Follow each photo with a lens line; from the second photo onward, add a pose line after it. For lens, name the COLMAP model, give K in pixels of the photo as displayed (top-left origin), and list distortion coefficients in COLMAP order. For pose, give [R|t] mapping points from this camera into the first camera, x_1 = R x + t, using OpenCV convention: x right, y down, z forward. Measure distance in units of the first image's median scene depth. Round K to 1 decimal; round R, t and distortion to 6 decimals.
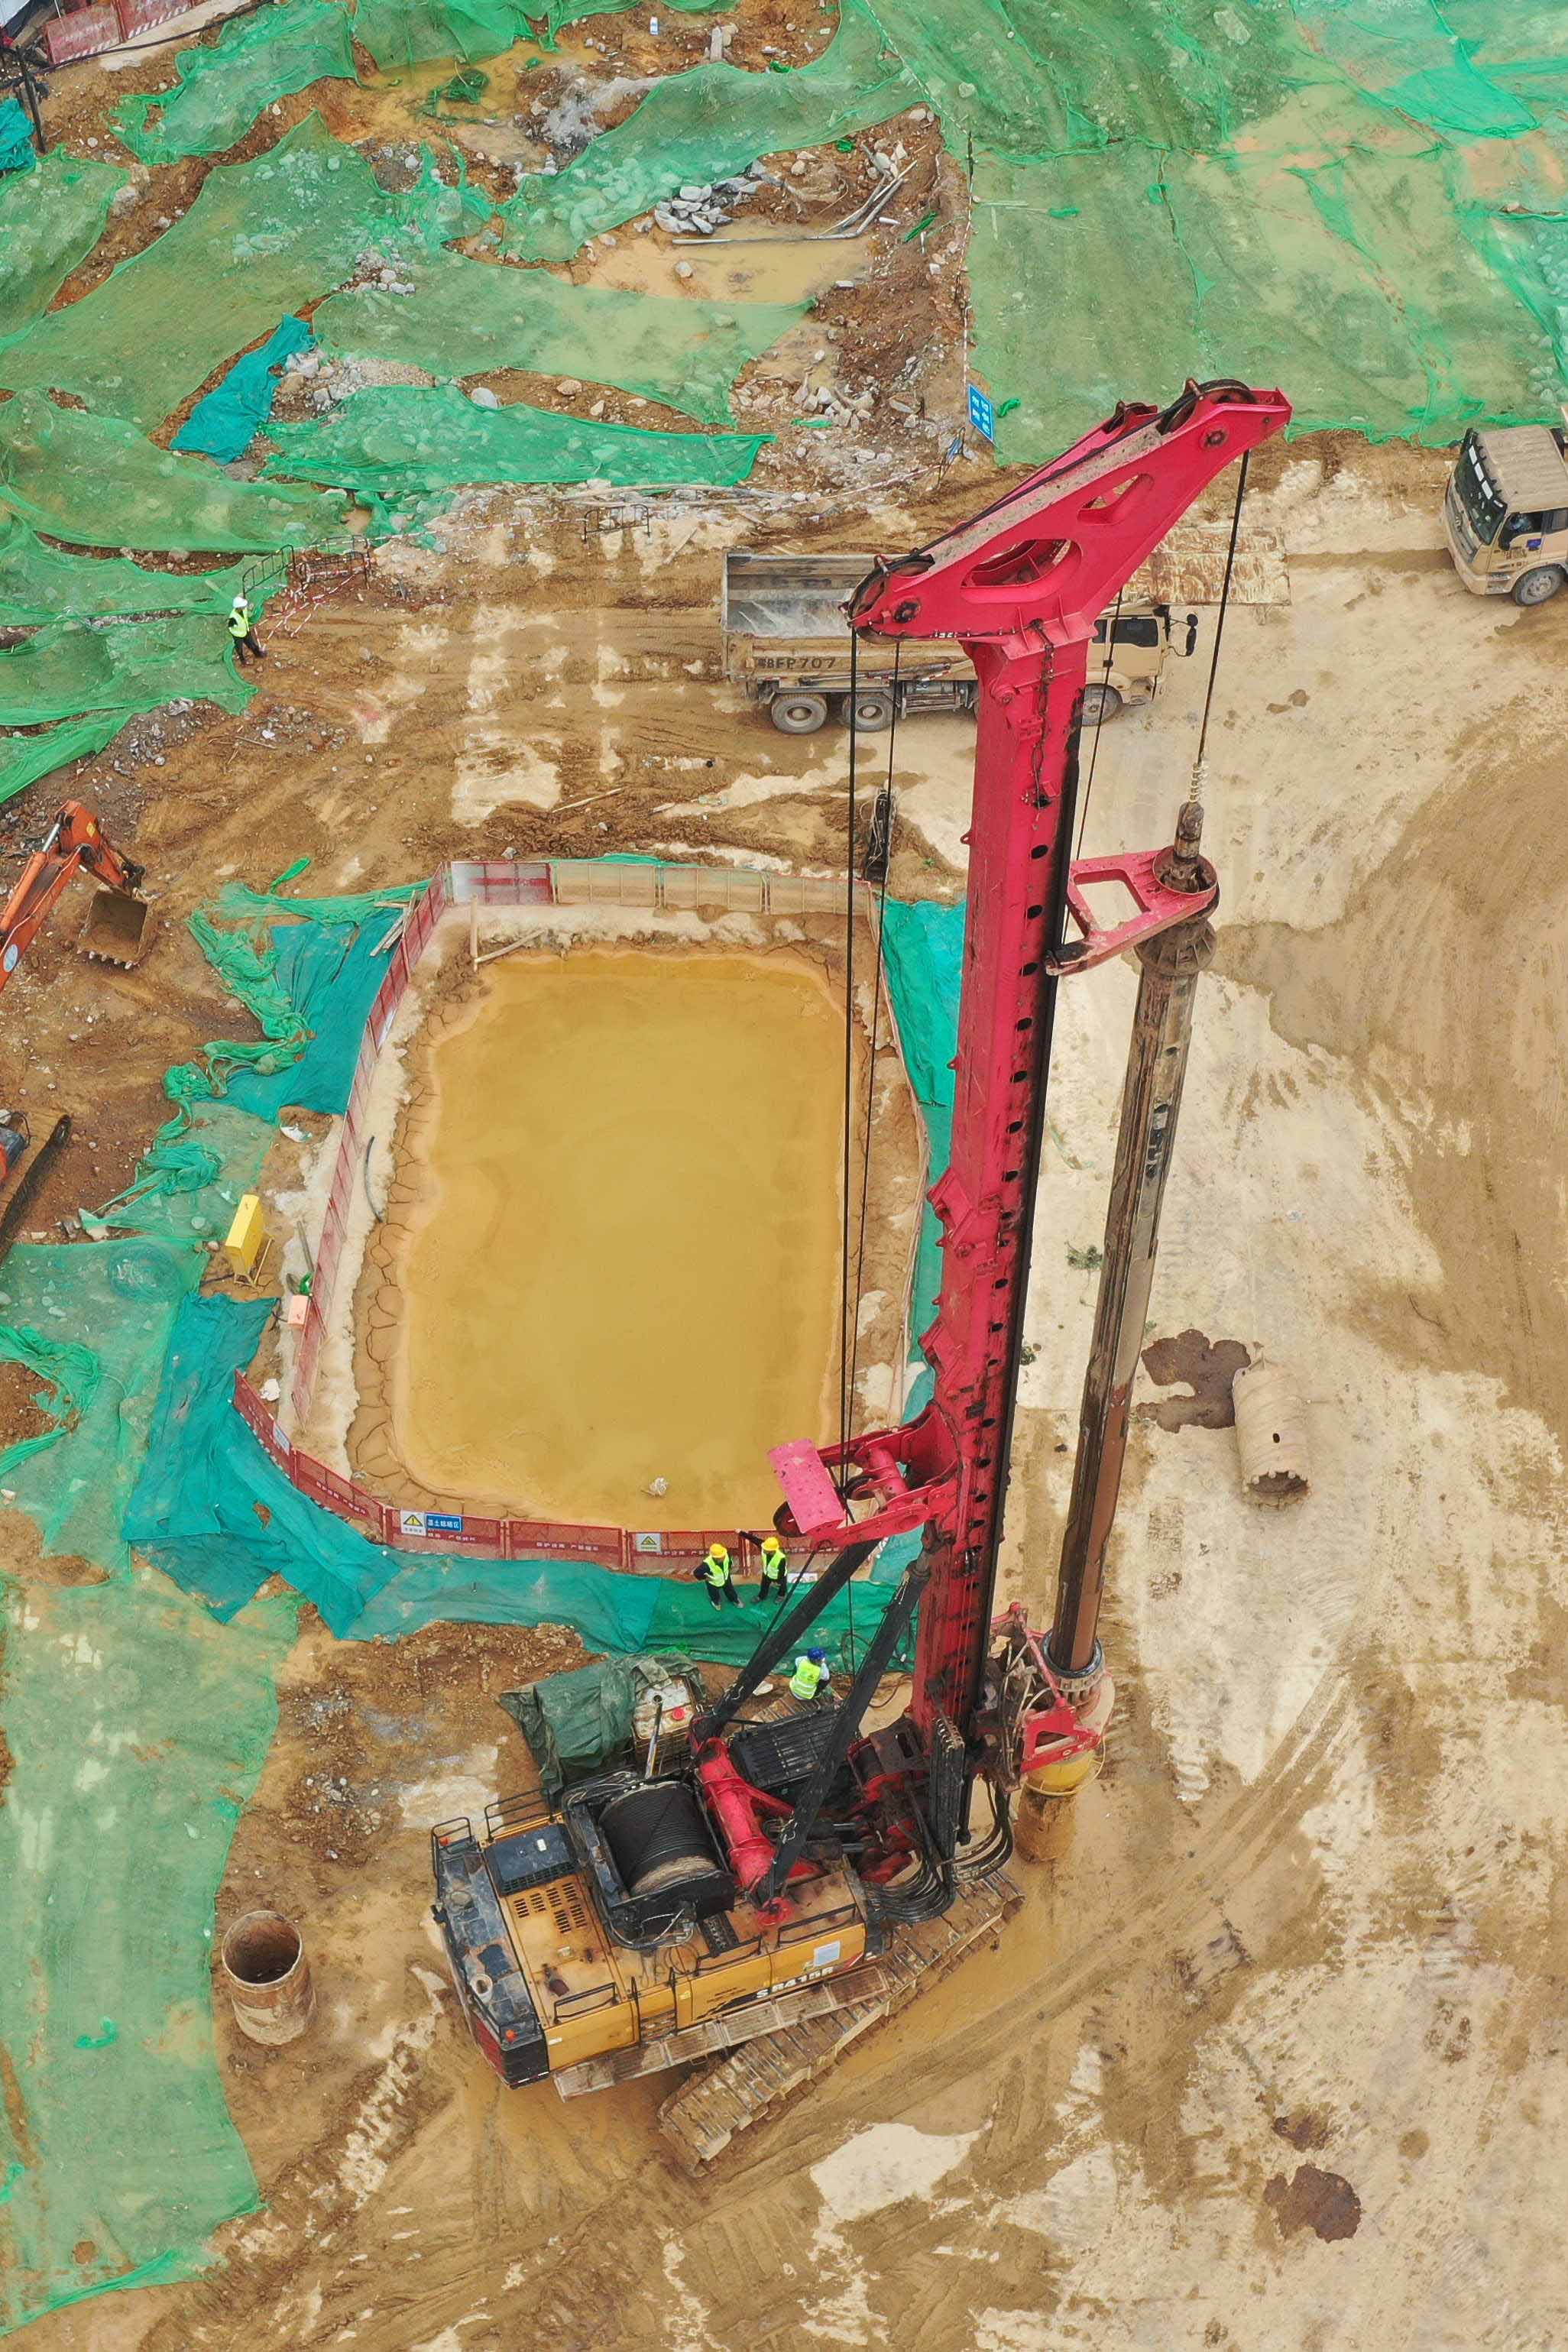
lens RADIAL K [[3268.8, 0, 734.4], [0, 3268.8, 1176.7], [0, 0, 1]] dist [-0.009570, 0.021945]
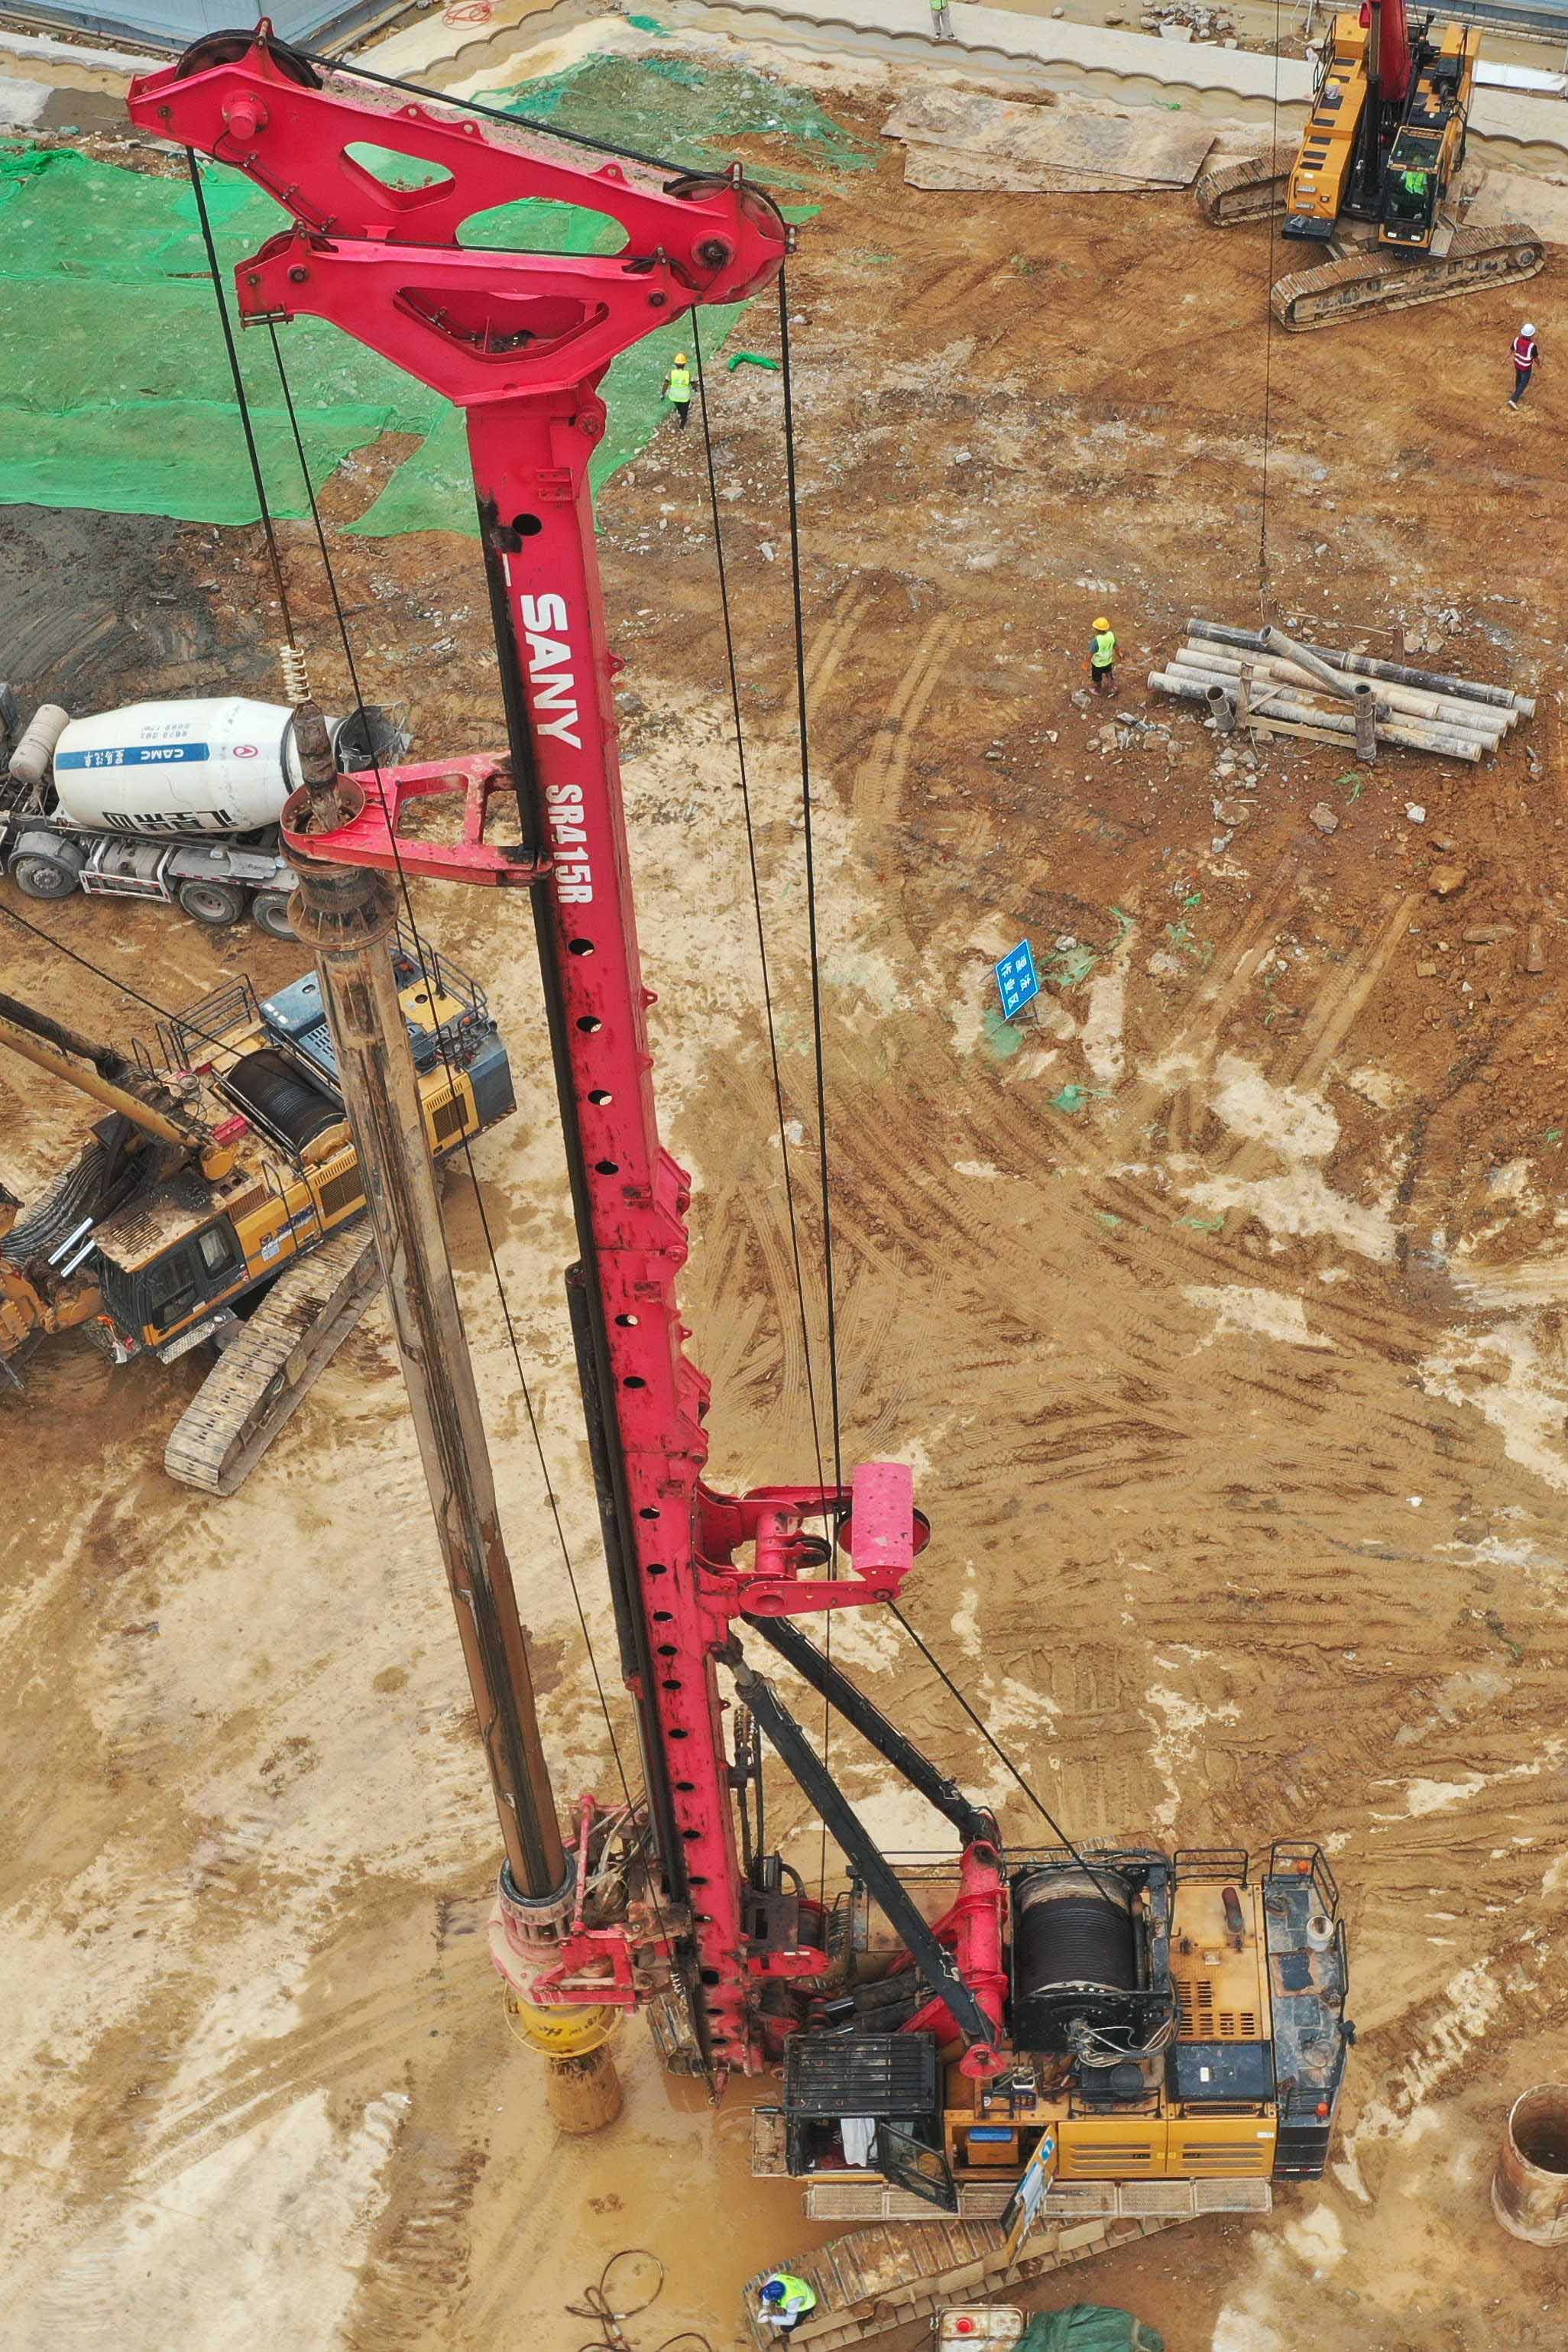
lens RADIAL K [[3297.0, 0, 898.6], [0, 3297.0, 1182.5], [0, 0, 1]] dist [-0.008242, 0.043897]
pose [[-0.935941, -0.252120, 0.245868, -0.122459], [0.300157, -0.205979, 0.931385, -0.491504], [-0.184177, 0.945520, 0.268460, 0.537504]]
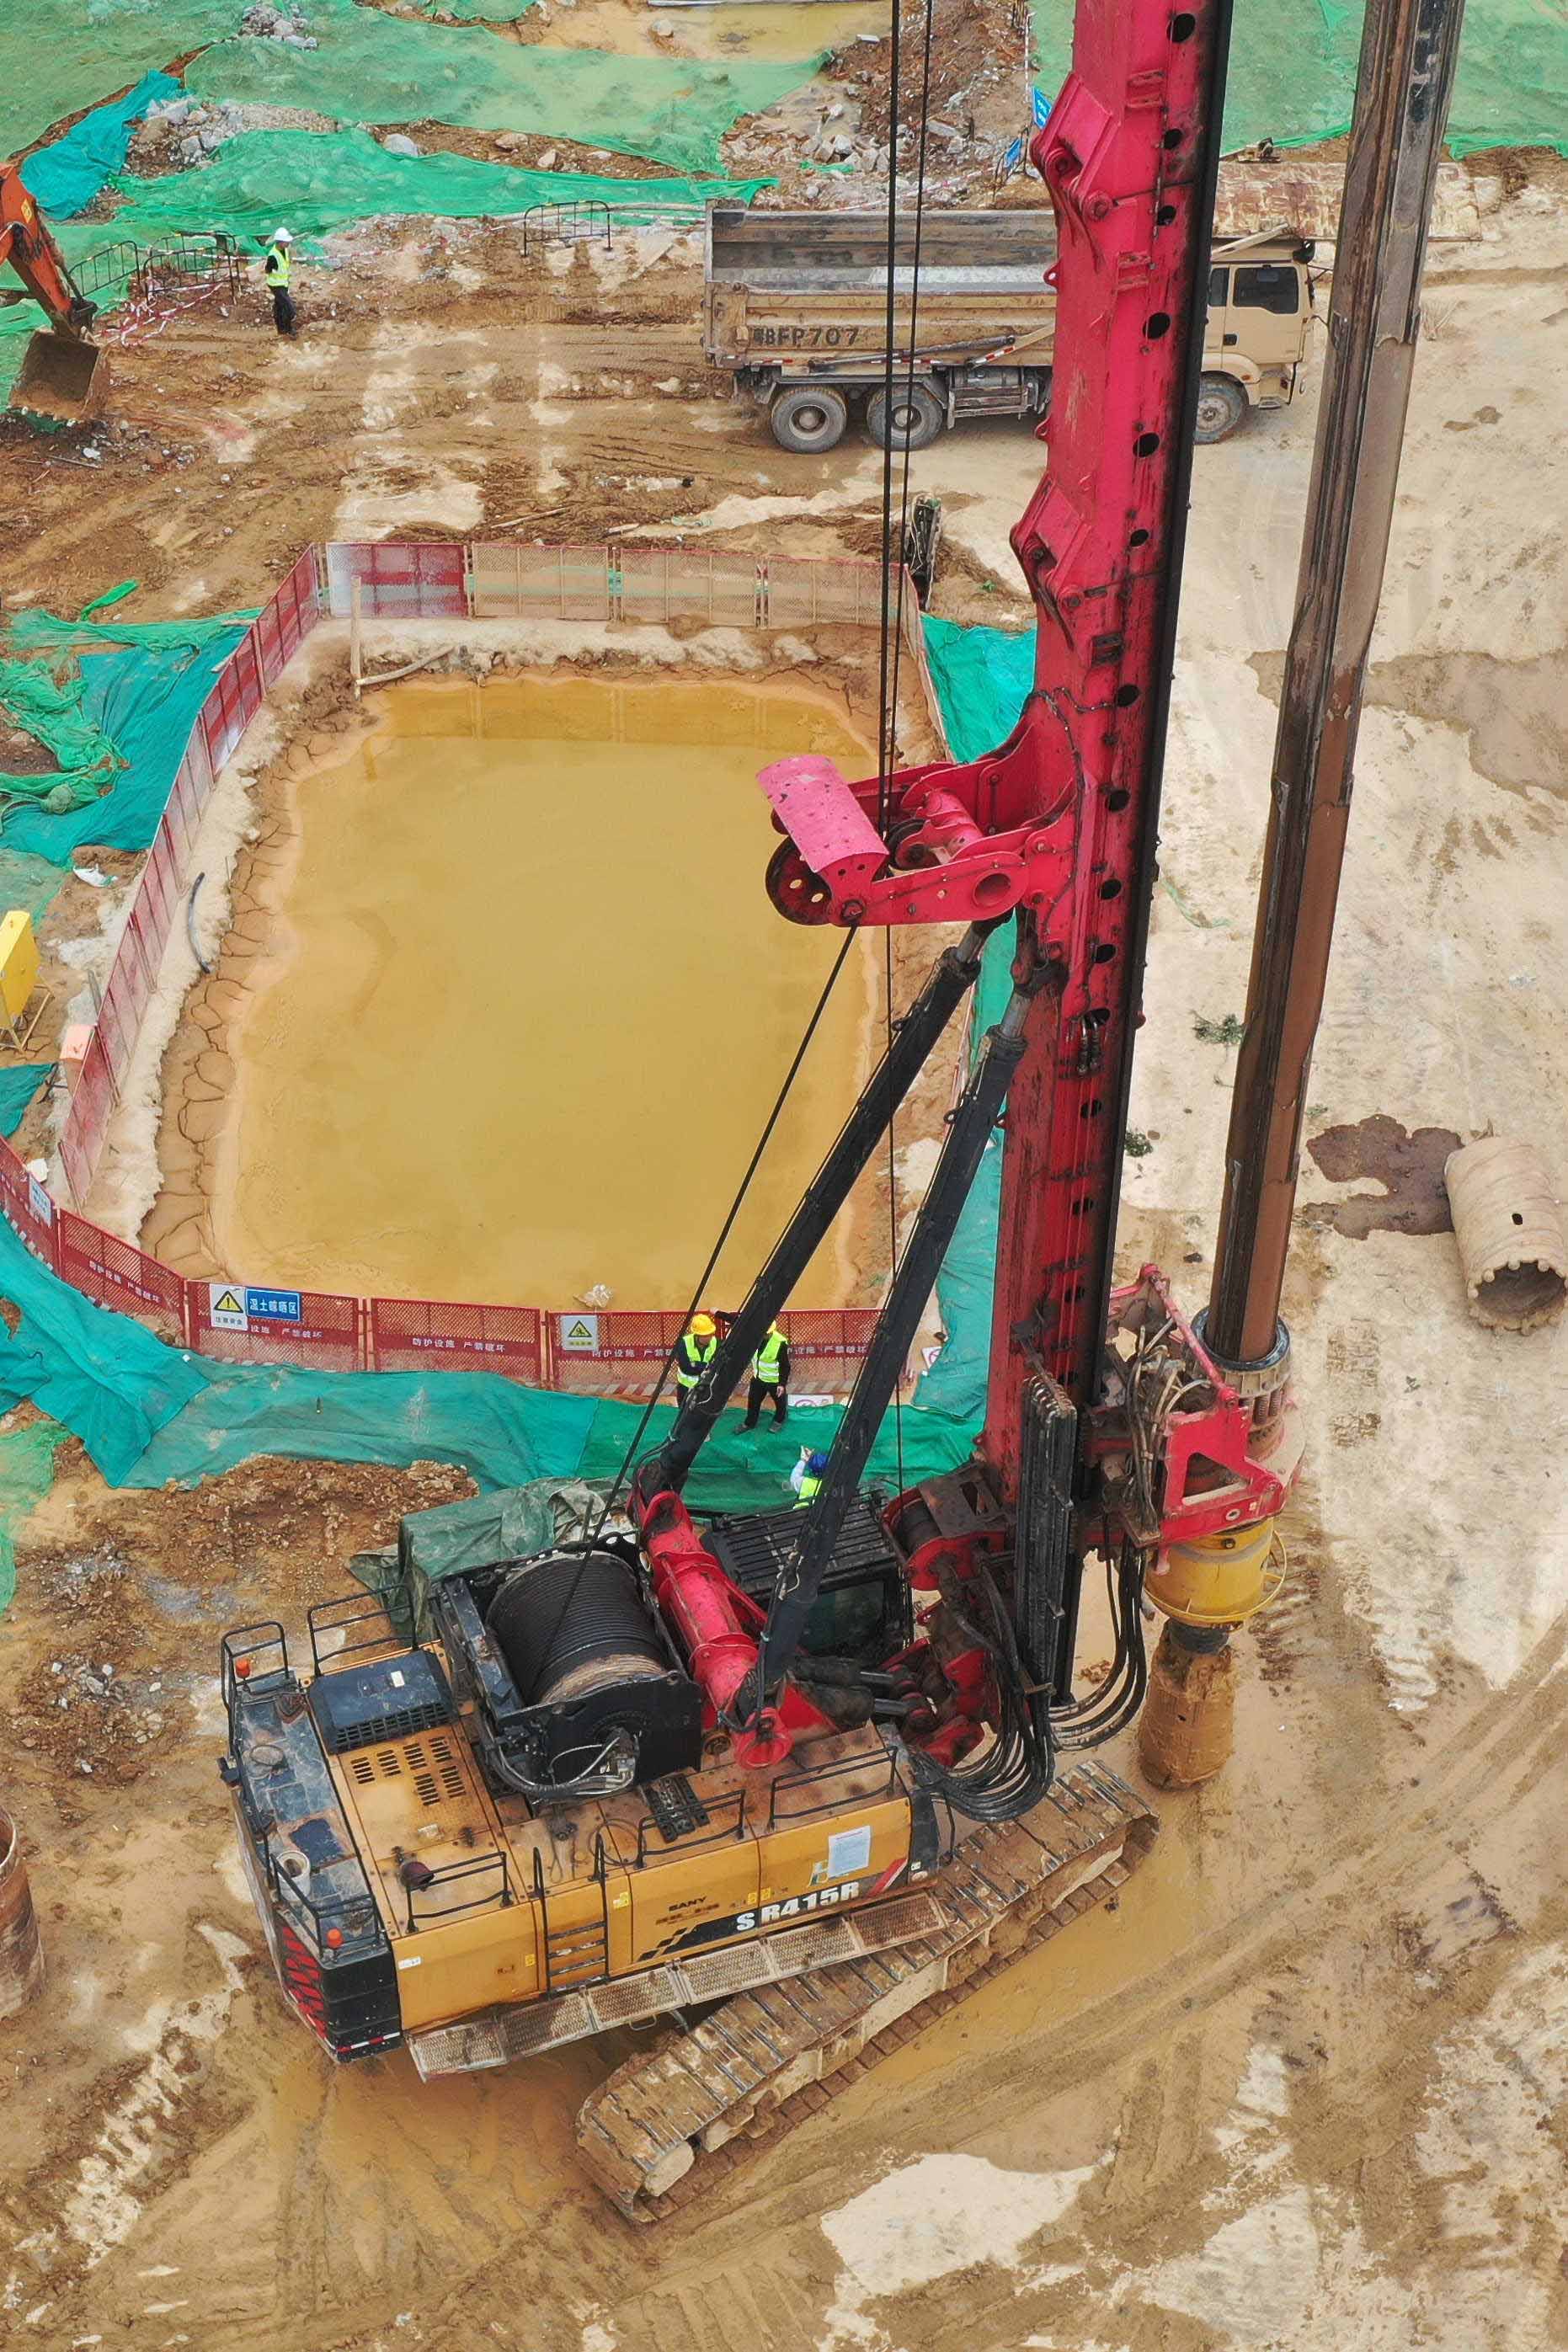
lens RADIAL K [[3632.1, 0, 650.2], [0, 3632.1, 1286.3], [0, 0, 1]] dist [-0.005936, 0.005344]
pose [[0.999721, 0.006209, -0.022769, 0.004942], [-0.009256, 0.990625, -0.136297, 0.206375], [0.021710, 0.136470, 0.990406, 0.270907]]
